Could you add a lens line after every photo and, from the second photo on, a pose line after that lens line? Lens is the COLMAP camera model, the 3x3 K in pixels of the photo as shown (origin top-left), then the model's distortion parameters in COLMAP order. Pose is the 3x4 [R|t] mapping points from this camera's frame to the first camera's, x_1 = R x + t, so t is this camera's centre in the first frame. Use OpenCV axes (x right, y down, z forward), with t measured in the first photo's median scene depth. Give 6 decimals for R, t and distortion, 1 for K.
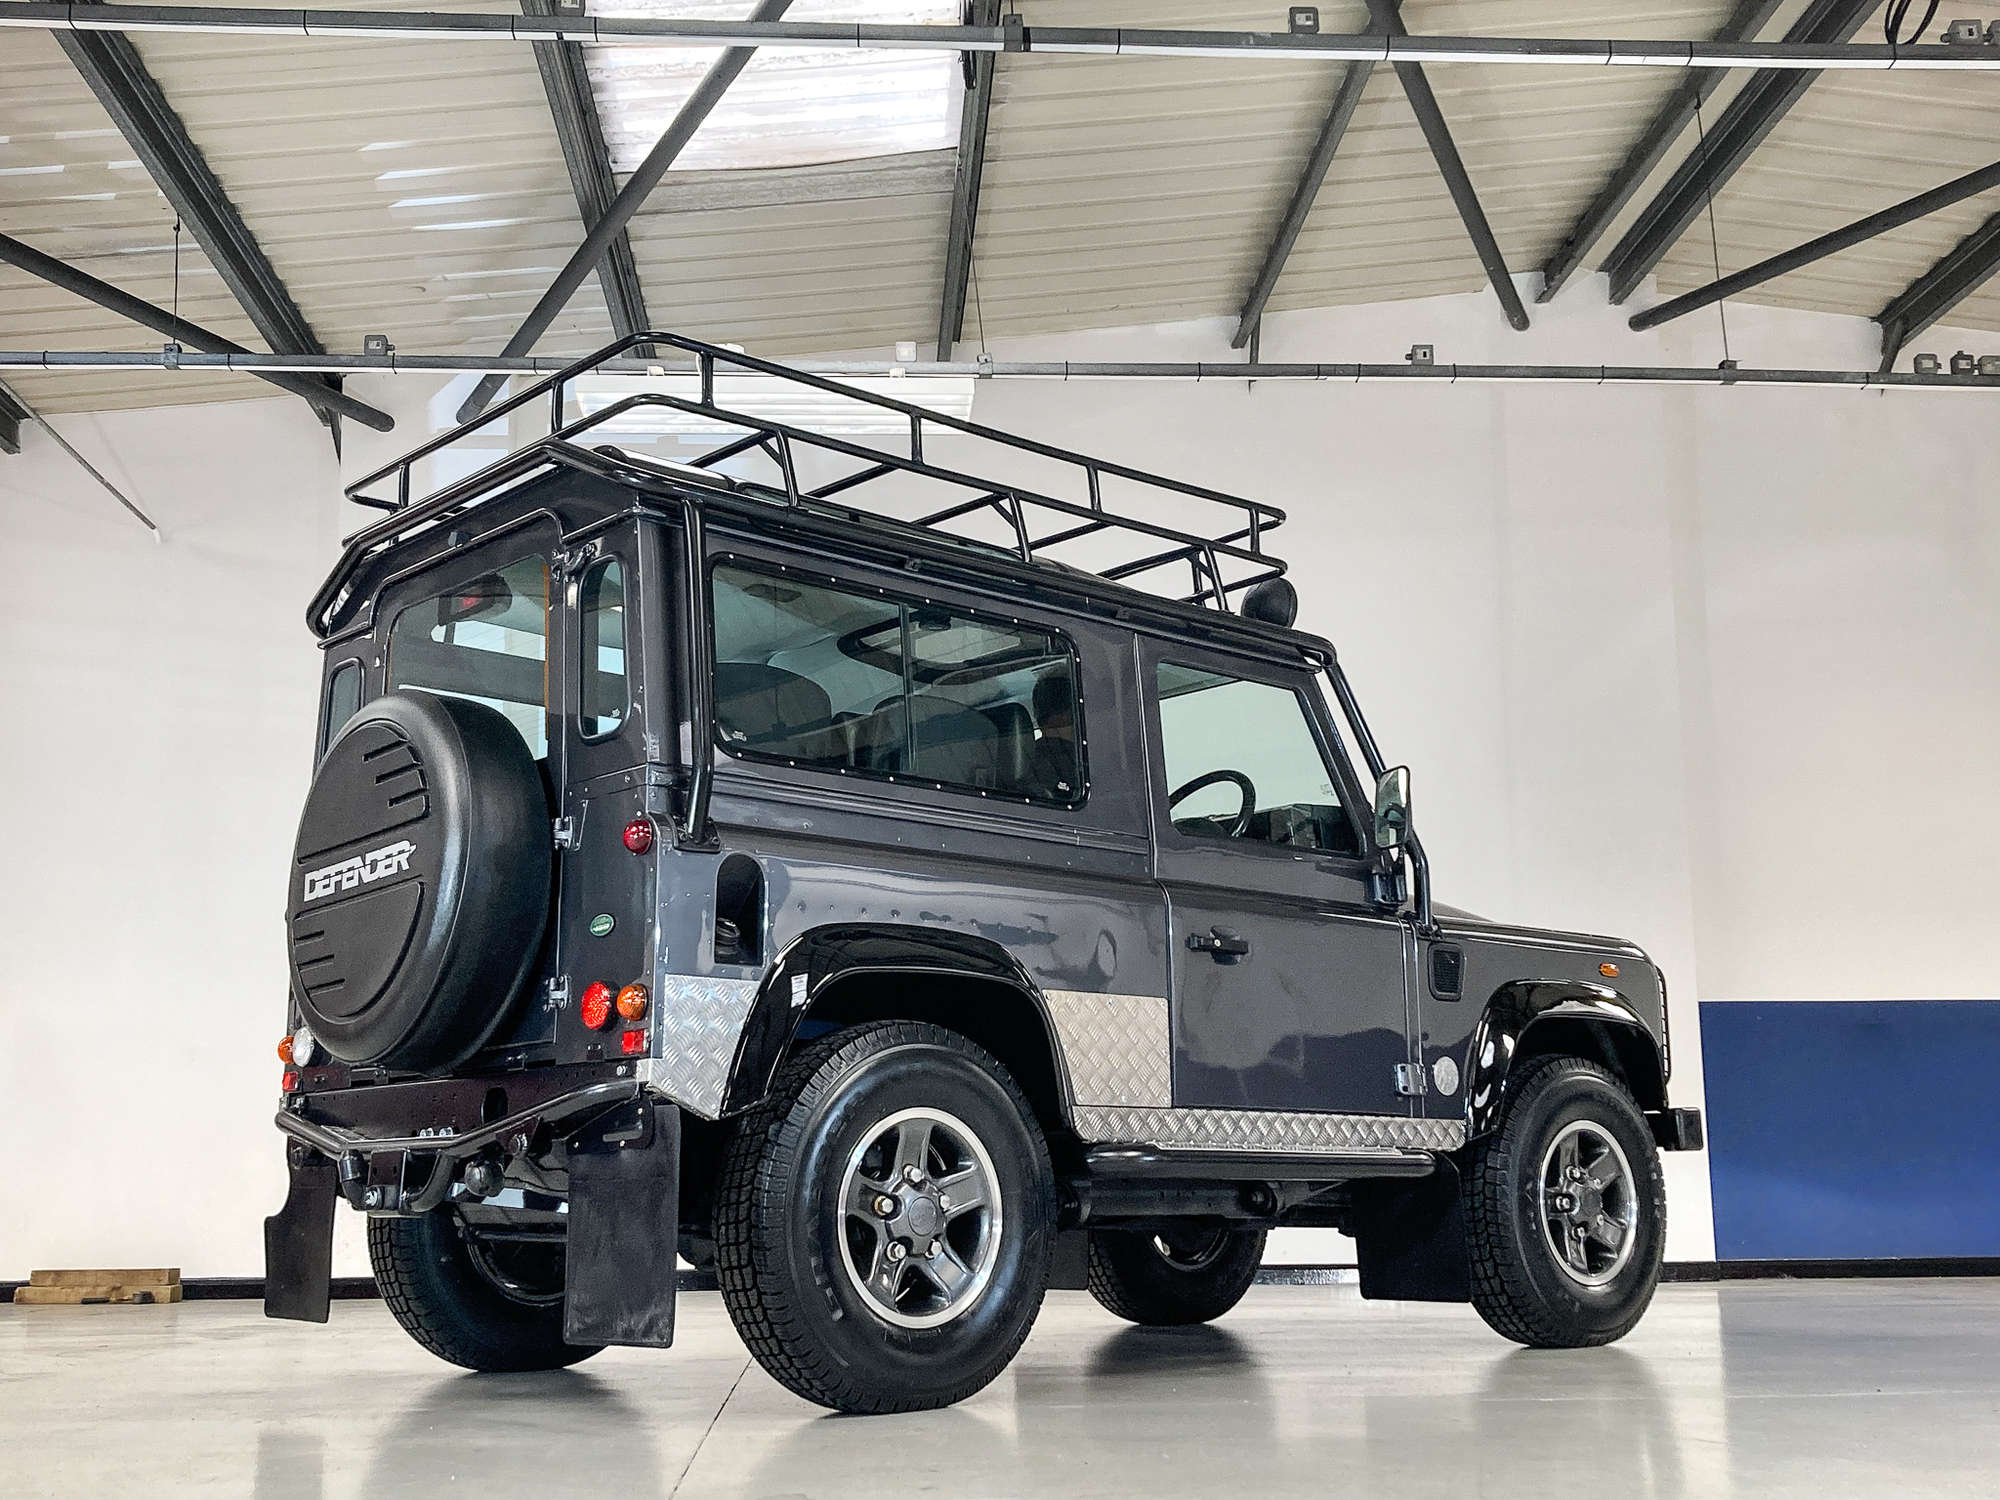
lens RADIAL K [[2201.4, 0, 985.9], [0, 2201.4, 765.8], [0, 0, 1]] dist [0.021668, 0.000000]
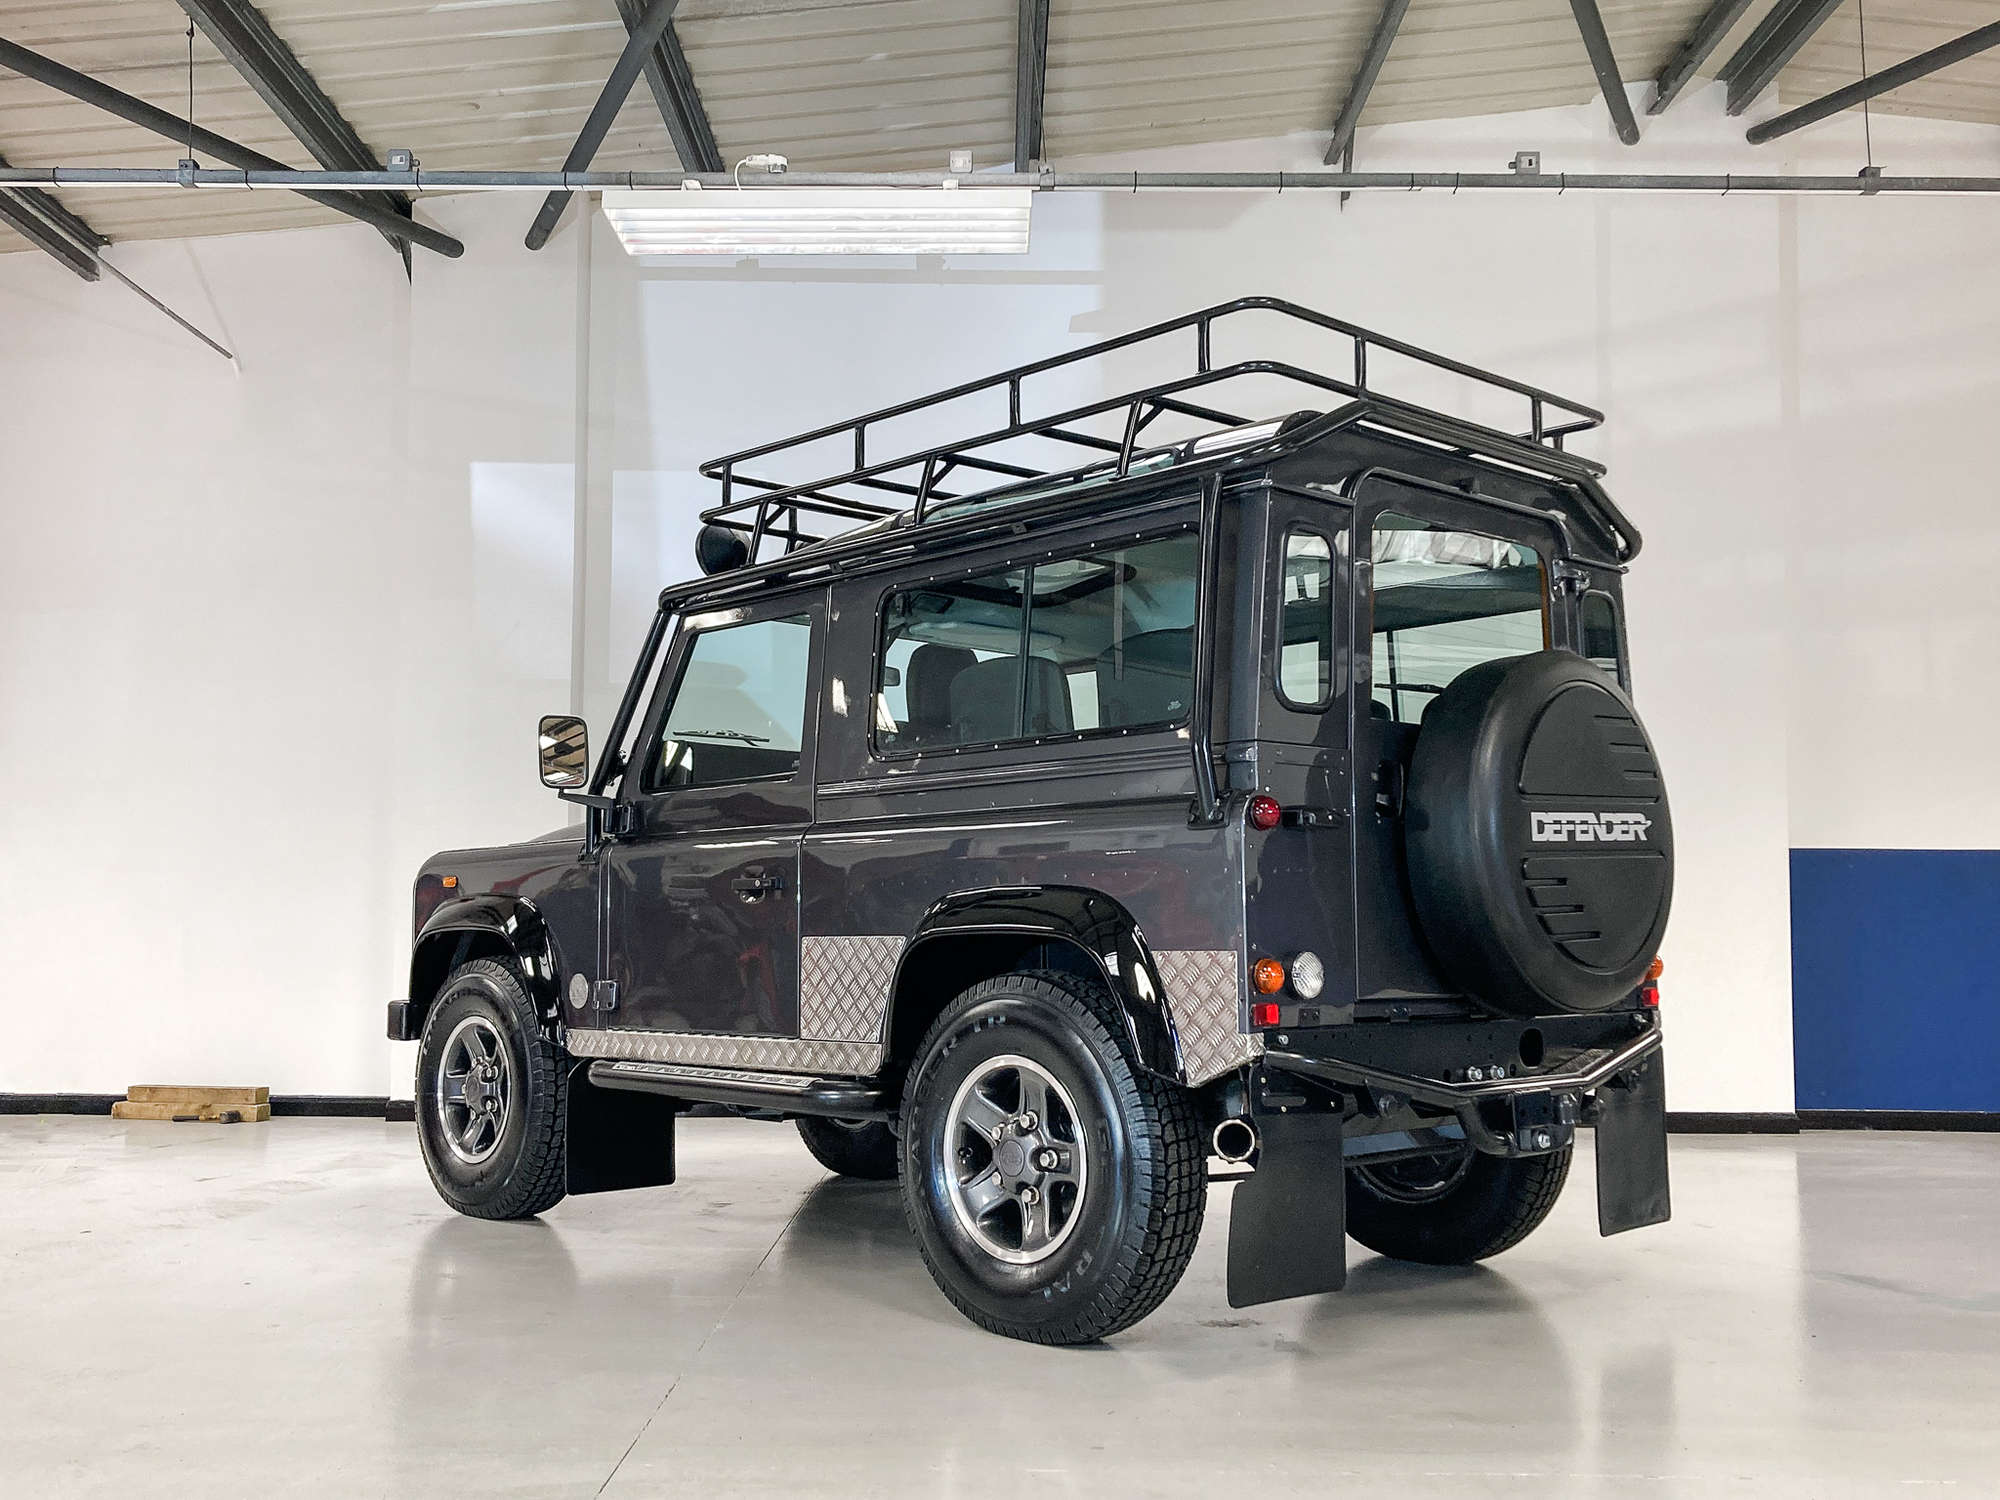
lens RADIAL K [[1900.9, 0, 996.1], [0, 1900.9, 749.3], [0, 0, 1]] dist [-0.001295, 0.000000]
pose [[0.997911, 0.012435, -0.063396, 0.027133], [-0.006188, 0.995186, 0.097809, -0.017537], [0.064307, -0.097212, 0.993184, 0.157575]]
